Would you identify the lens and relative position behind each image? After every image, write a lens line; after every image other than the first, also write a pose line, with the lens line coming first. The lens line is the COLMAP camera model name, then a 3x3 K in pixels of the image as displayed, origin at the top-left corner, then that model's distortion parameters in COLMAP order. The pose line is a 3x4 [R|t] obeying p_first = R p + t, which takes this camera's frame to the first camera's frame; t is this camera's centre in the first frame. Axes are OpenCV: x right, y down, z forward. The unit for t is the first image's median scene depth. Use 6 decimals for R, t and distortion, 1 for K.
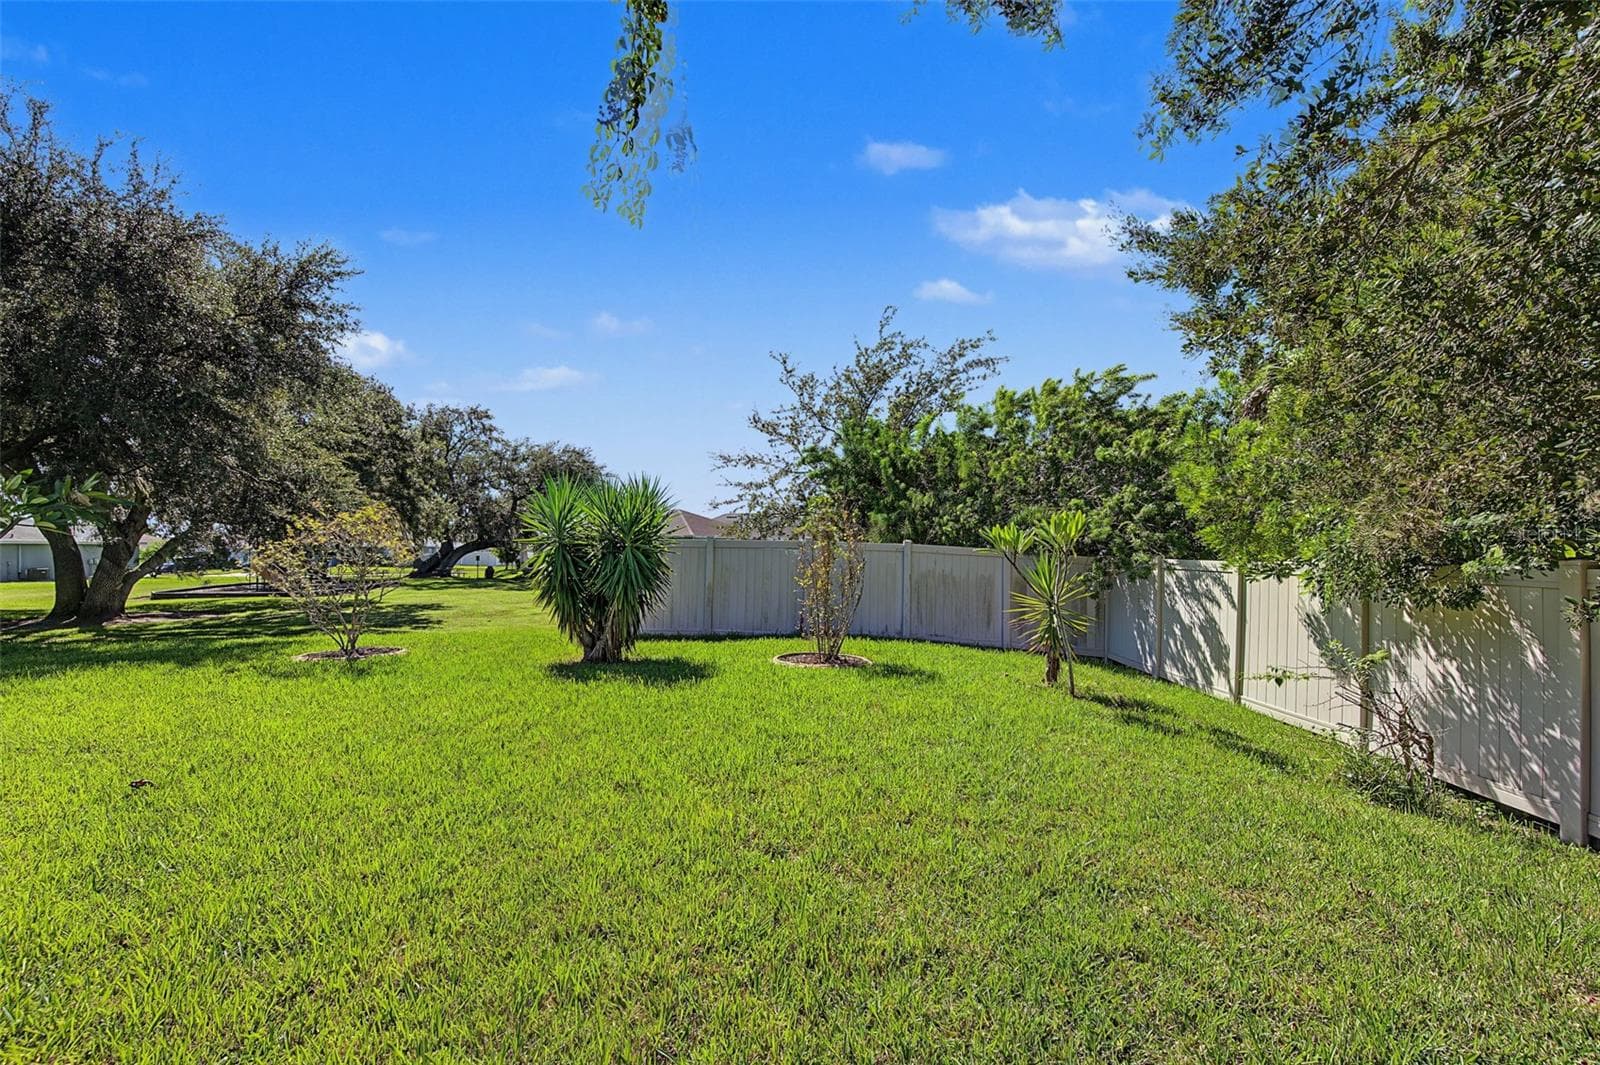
lens RADIAL K [[633.6, 0, 798.9], [0, 633.6, 538.8], [0, 0, 1]] dist [0.000889, 0.000028]
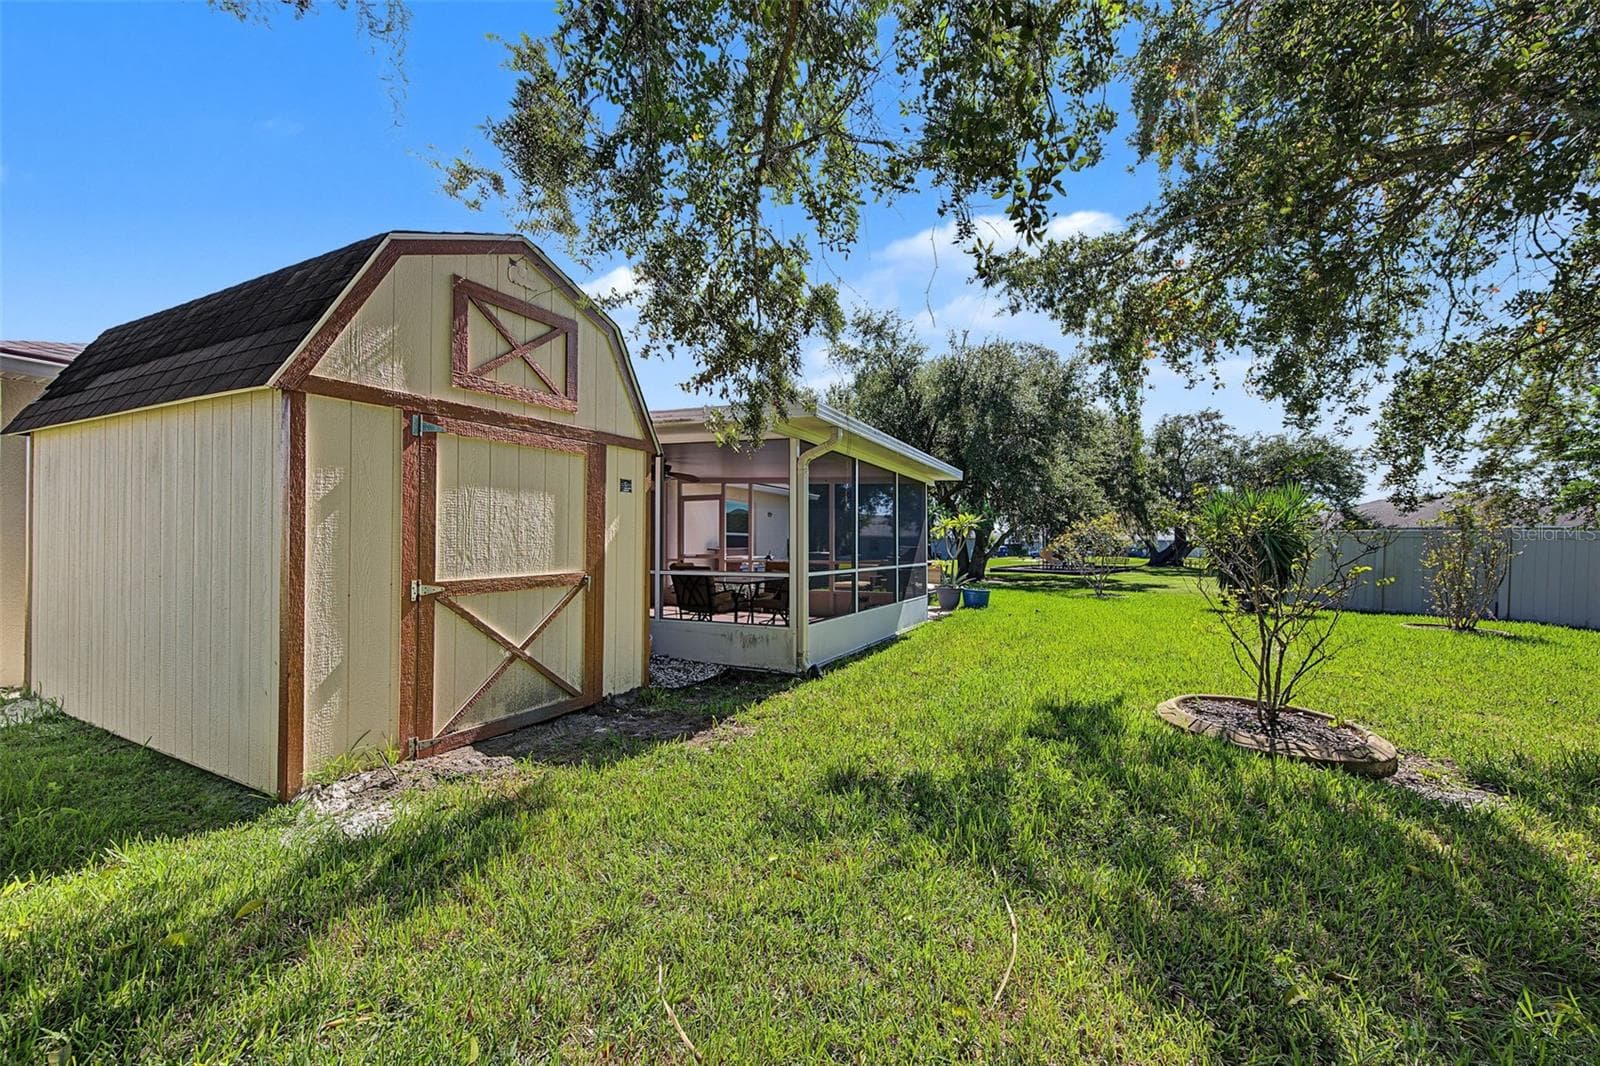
lens RADIAL K [[633.6, 0, 796.3], [0, 633.6, 536.8], [0, 0, 1]] dist [0.000889, 0.000028]
pose [[0.483377, -0.006312, -0.875390, 0.197720], [0.011177, 0.999937, -0.001038, 0.001638], [0.875341, -0.009283, 0.483417, -0.272154]]
